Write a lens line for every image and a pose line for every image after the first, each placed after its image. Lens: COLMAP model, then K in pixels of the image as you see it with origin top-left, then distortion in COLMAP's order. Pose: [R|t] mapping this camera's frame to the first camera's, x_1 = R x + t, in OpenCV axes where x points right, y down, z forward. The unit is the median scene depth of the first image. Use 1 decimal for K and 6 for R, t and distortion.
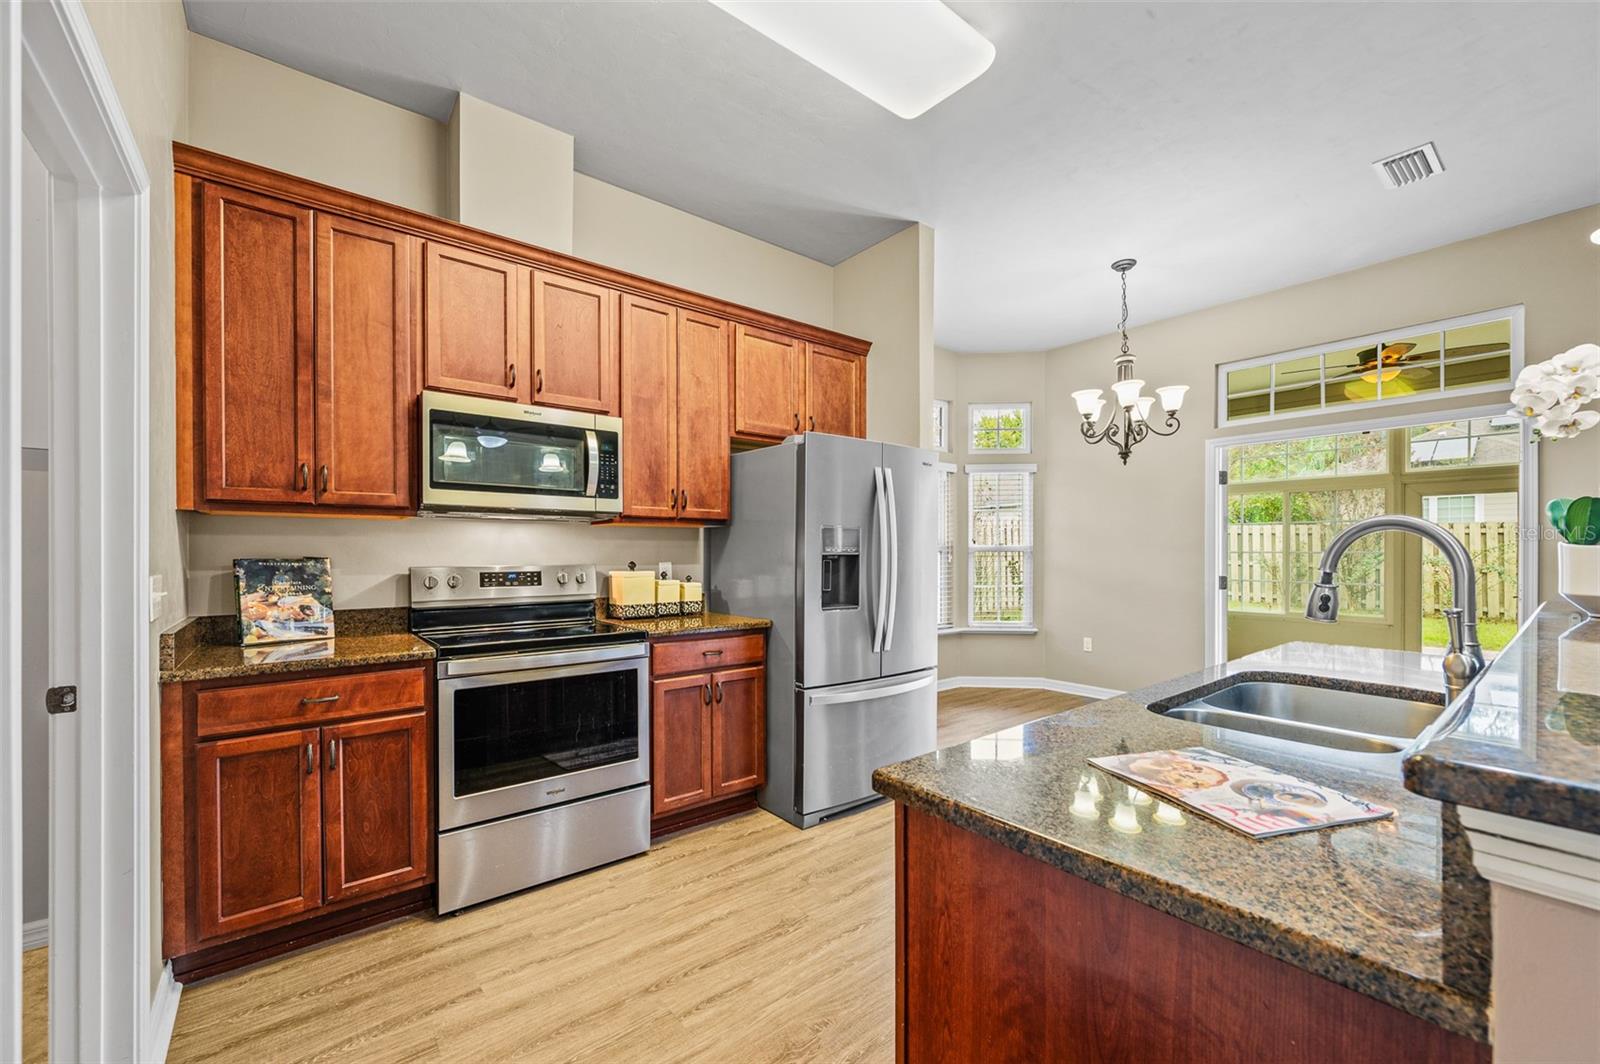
lens RADIAL K [[637.4, 0, 809.2], [0, 637.4, 552.7], [0, 0, 1]] dist [-0.001314, -0.000112]
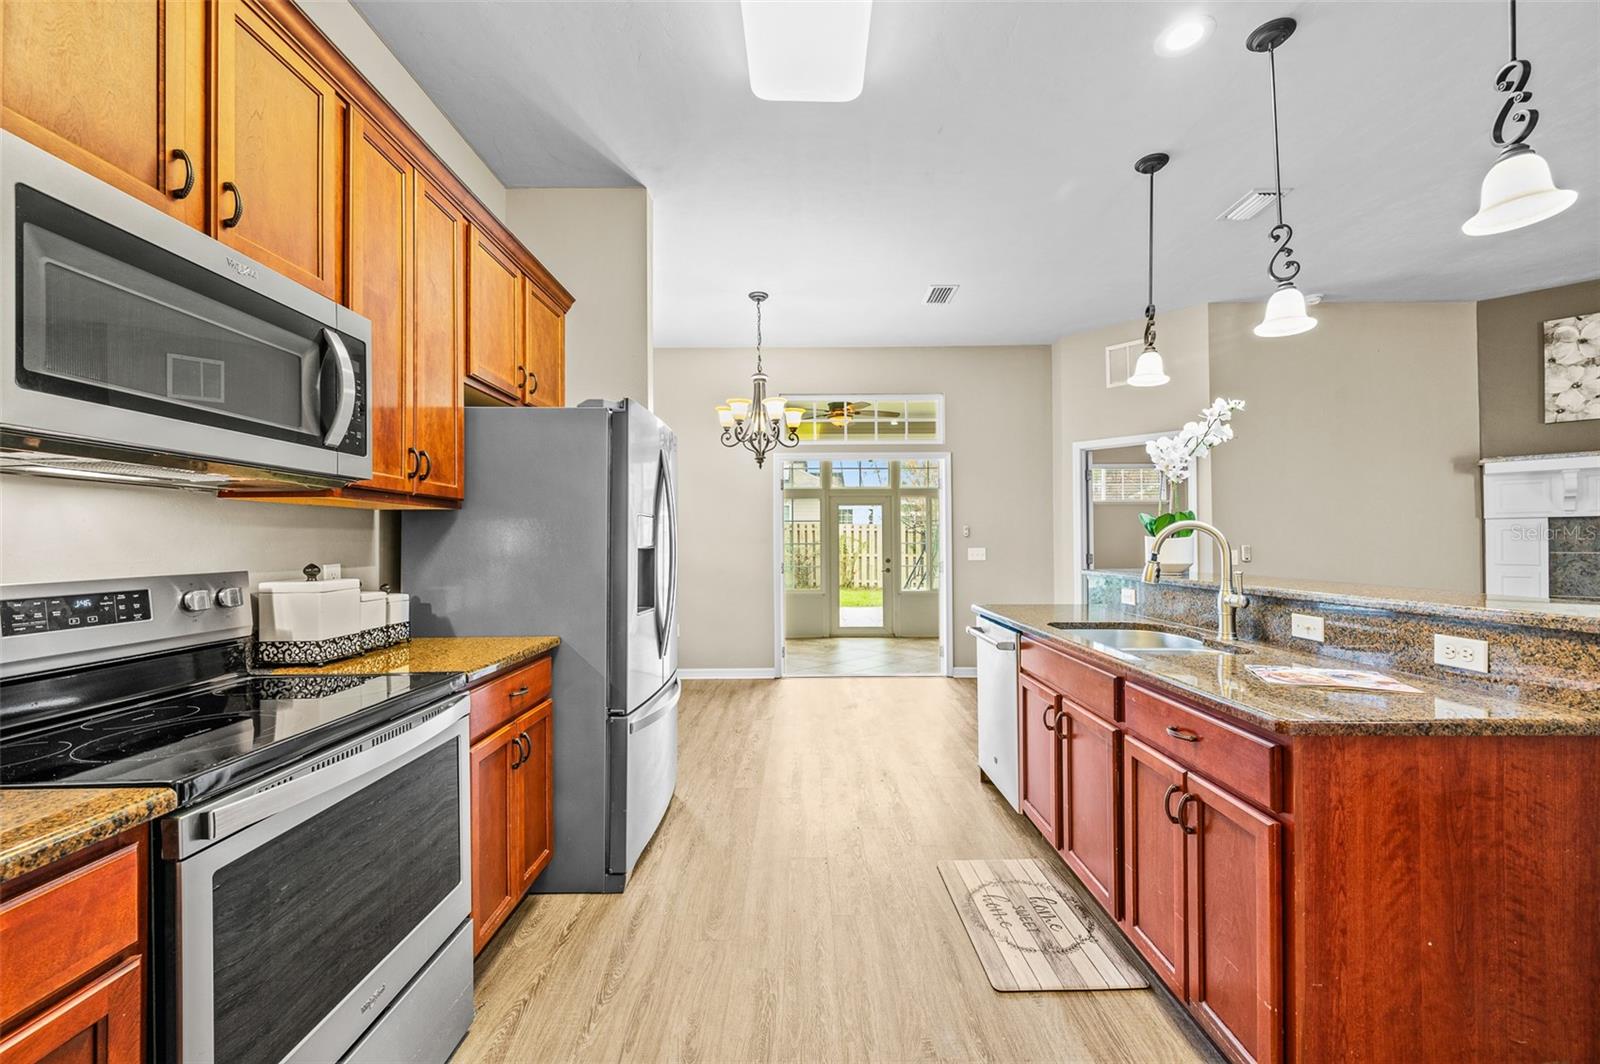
lens RADIAL K [[629.4, 0, 800.0], [0, 629.4, 532.0], [0, 0, 1]] dist [-0.000145, 0.000199]
pose [[0.630510, 0.009680, 0.776121, -0.577425], [0.007516, 0.999799, -0.018576, -0.002062], [-0.776145, 0.017545, 0.630311, 0.383501]]
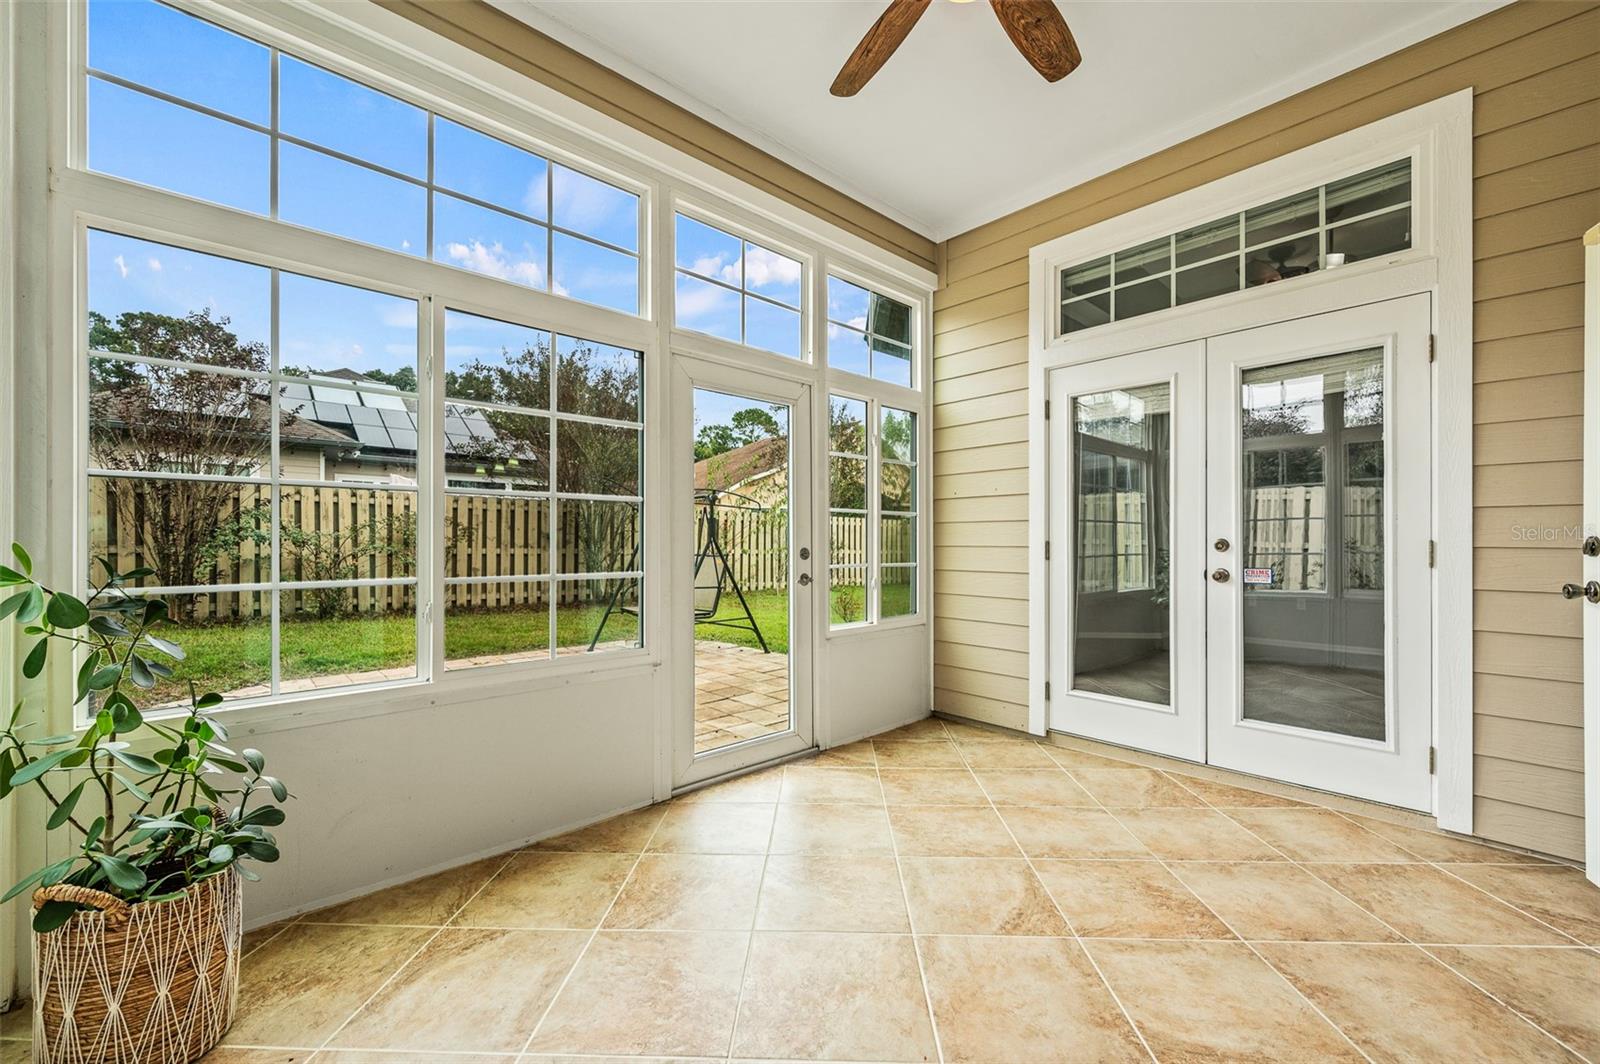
lens RADIAL K [[638.3, 0, 804.2], [0, 638.3, 539.3], [0, 0, 1]] dist [0.001212, 0.000266]
pose [[-0.066433, 0.002947, 0.997787, 1.215175], [0.001801, 0.999994, -0.002833, 0.074120], [-0.997789, 0.001609, -0.066438, 2.421283]]
